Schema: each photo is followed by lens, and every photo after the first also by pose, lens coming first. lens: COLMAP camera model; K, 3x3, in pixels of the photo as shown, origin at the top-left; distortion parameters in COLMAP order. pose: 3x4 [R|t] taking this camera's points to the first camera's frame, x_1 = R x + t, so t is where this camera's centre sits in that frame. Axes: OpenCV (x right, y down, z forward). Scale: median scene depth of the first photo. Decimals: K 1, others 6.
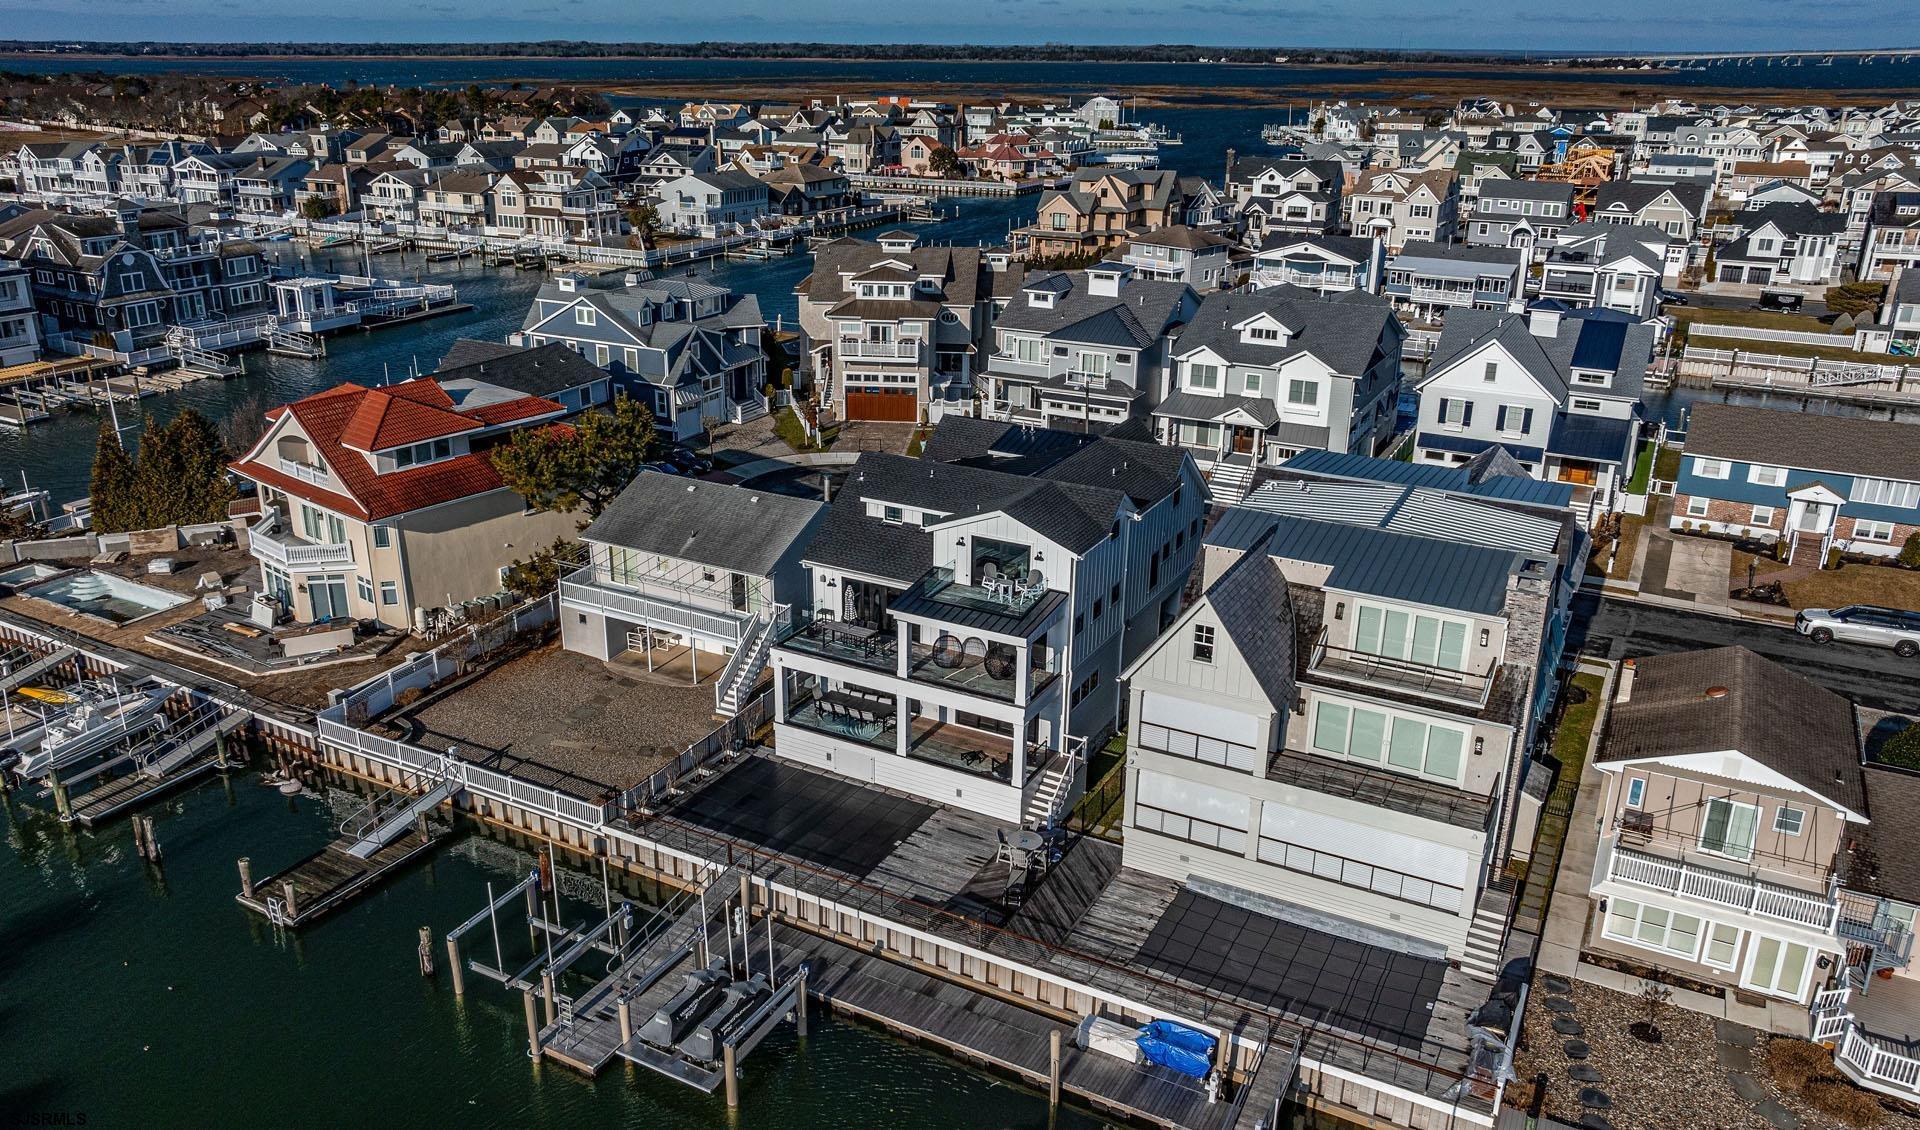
lens RADIAL K [[1412.7, 0, 914.0], [0, 1412.7, 568.6], [0, 0, 1]] dist [-0.010600, -0.027076]
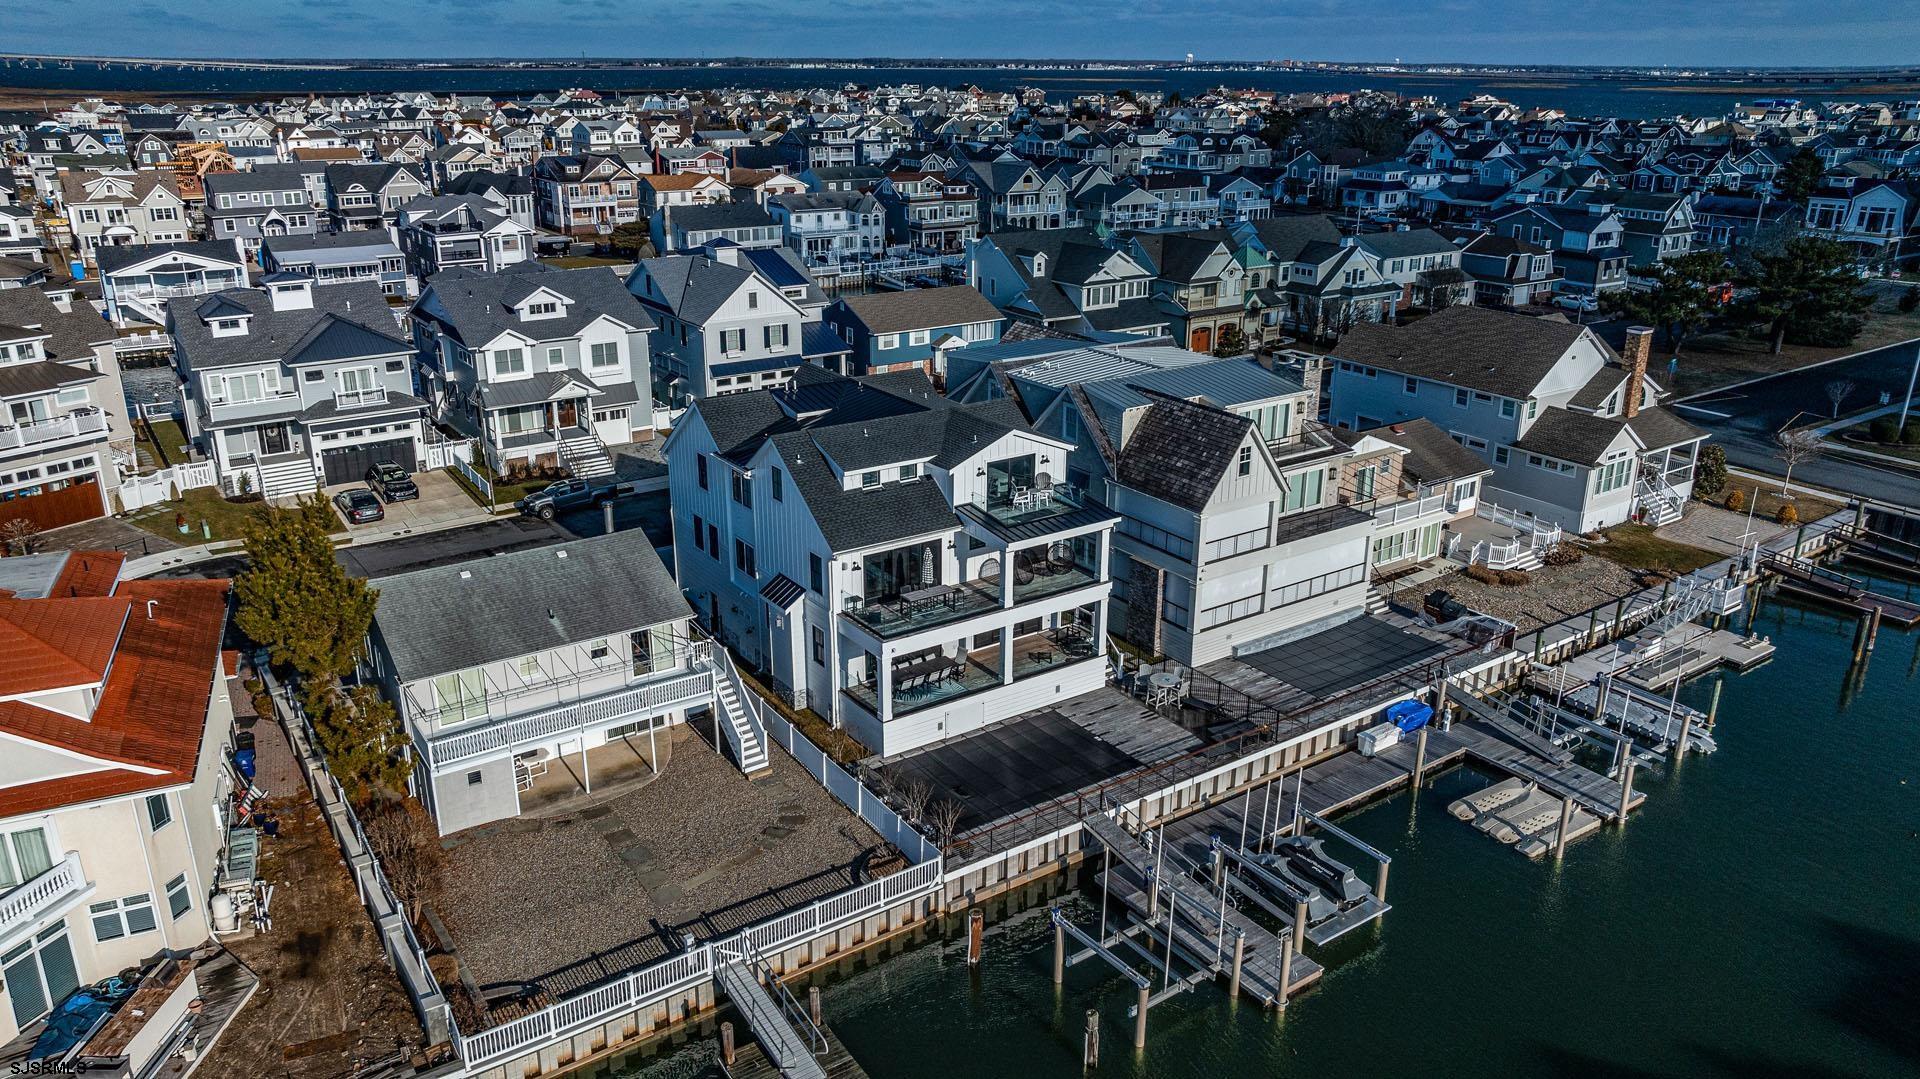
lens RADIAL K [[1350.5, 0, 960.0], [0, 1350.5, 539.5], [0, 0, 1]] dist [-0.022299, 0.007701]
pose [[0.432745, -0.303352, 0.848946, -0.429911], [0.310602, 0.934200, 0.175488, -0.078264], [-0.846320, 0.187743, 0.498492, 0.265794]]
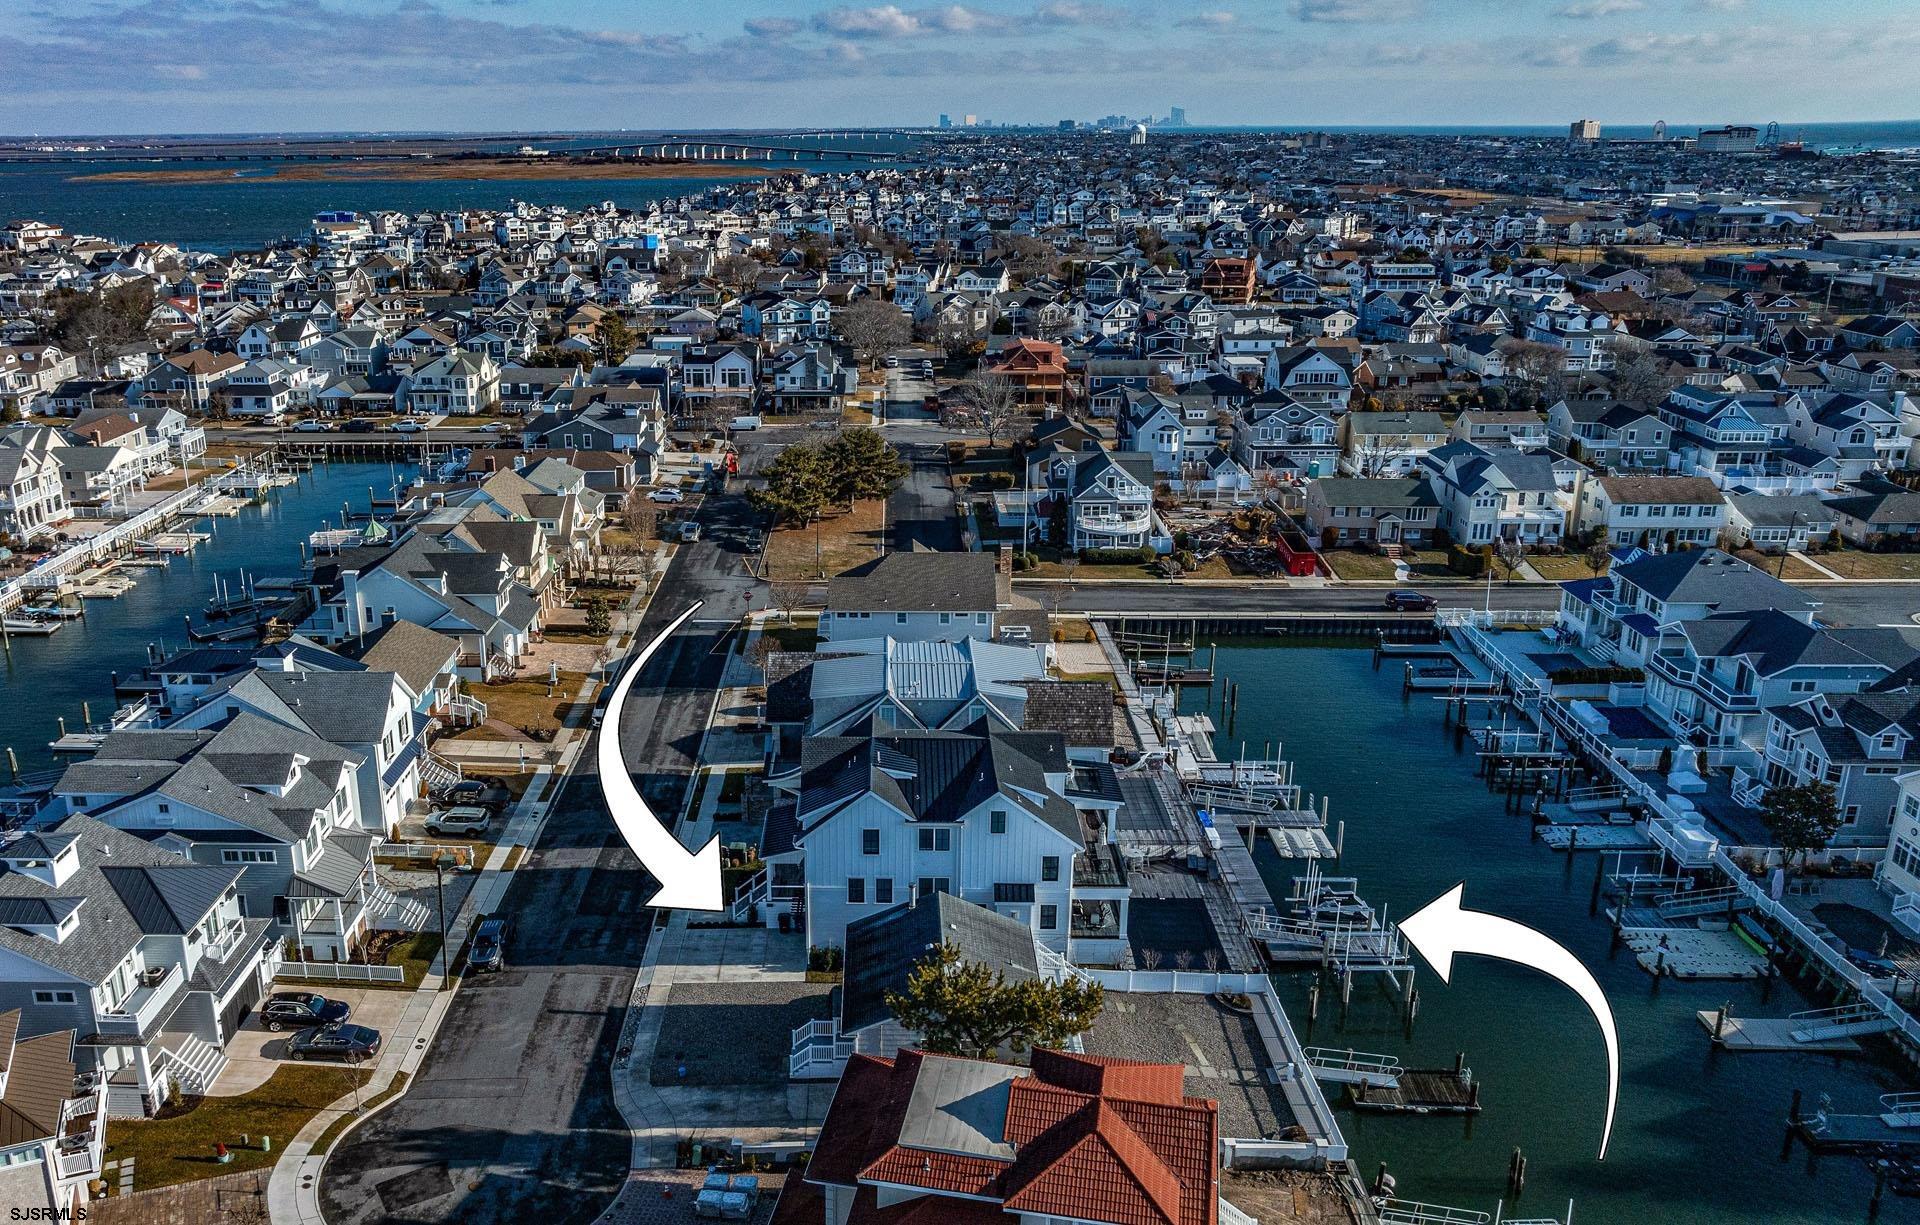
lens RADIAL K [[1533.7, 0, 831.7], [0, 1533.7, 607.6], [0, 0, 1]] dist [-0.013782, -0.012284]
pose [[-0.461439, -0.267290, 0.845949, -0.649671], [0.315334, 0.841854, 0.438001, -0.516410], [-0.829239, 0.468868, -0.304179, 0.841392]]
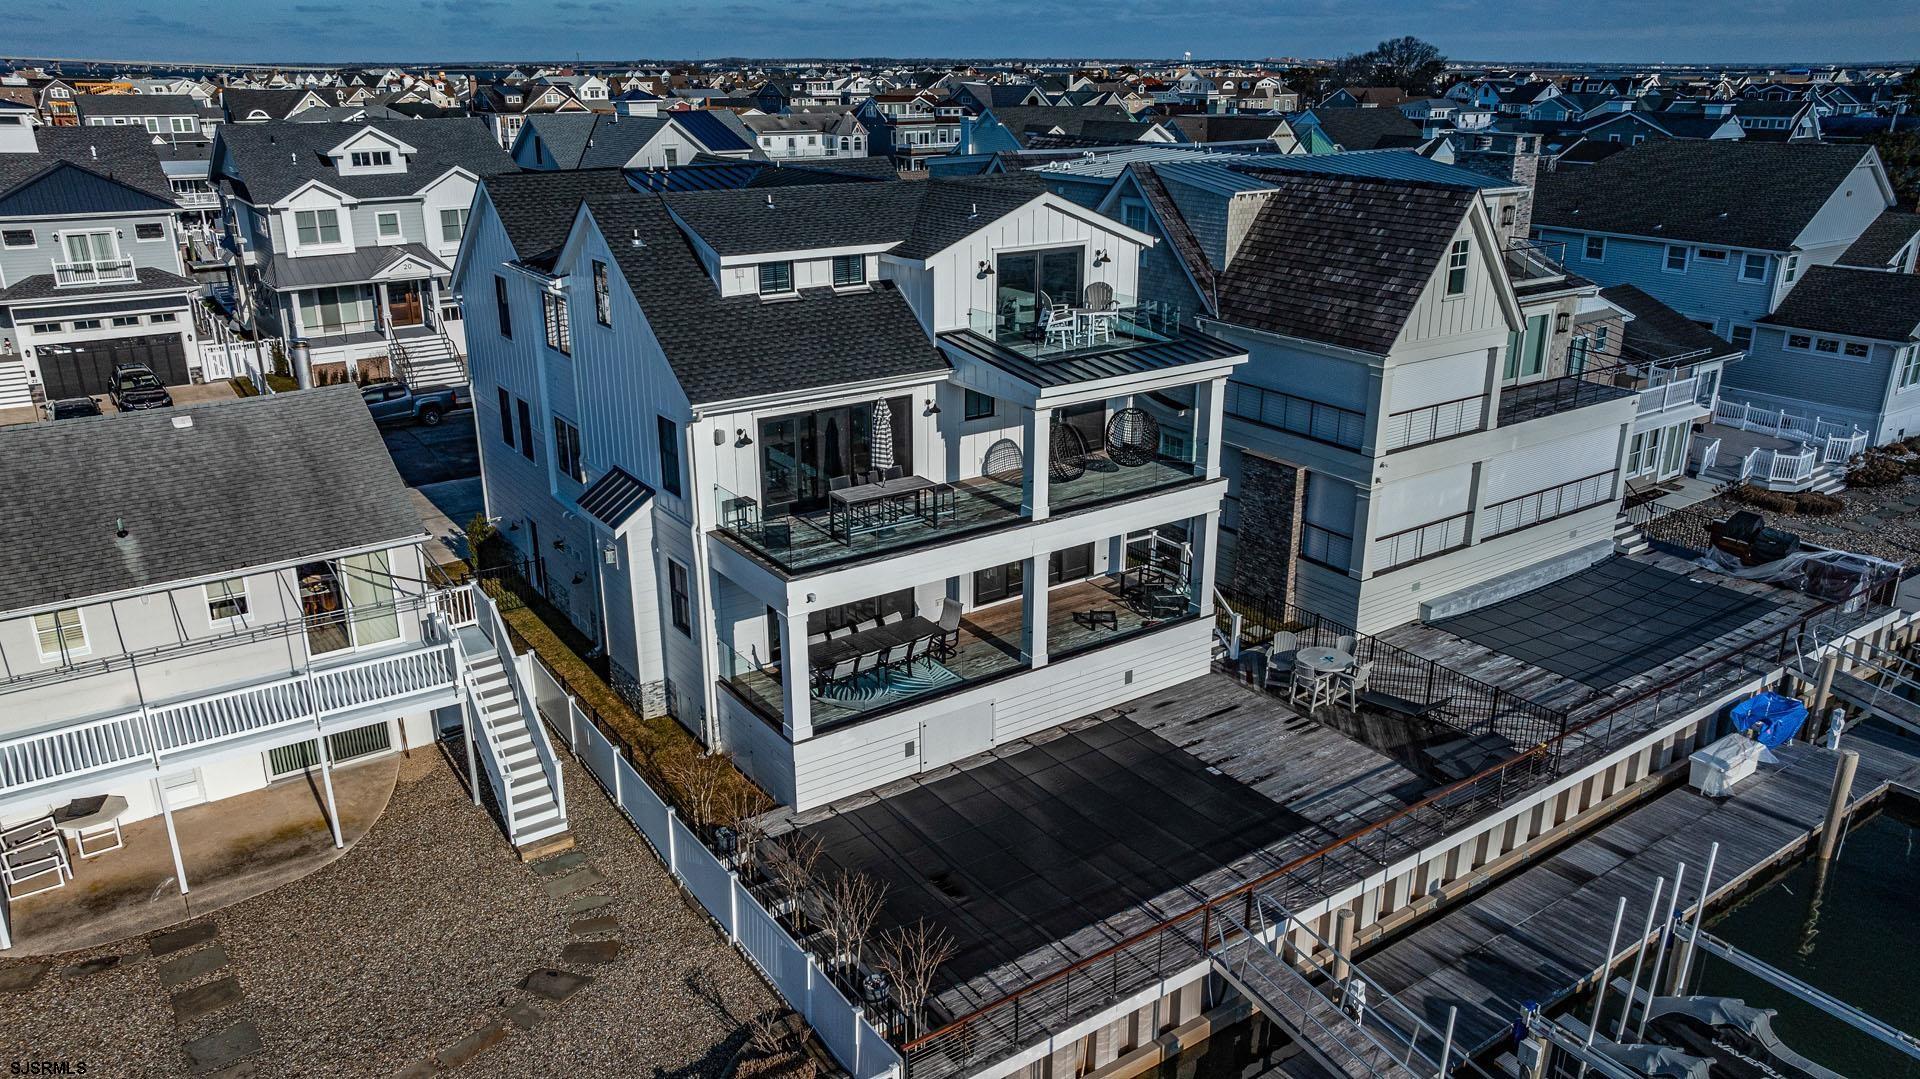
lens RADIAL K [[1350.5, 0, 960.0], [0, 1350.5, 539.5], [0, 0, 1]] dist [-0.022299, 0.007701]
pose [[0.430689, -0.304576, 0.849553, -0.233795], [0.316274, 0.932574, 0.174002, -0.007859], [-0.845268, 0.193750, 0.497979, 0.389023]]
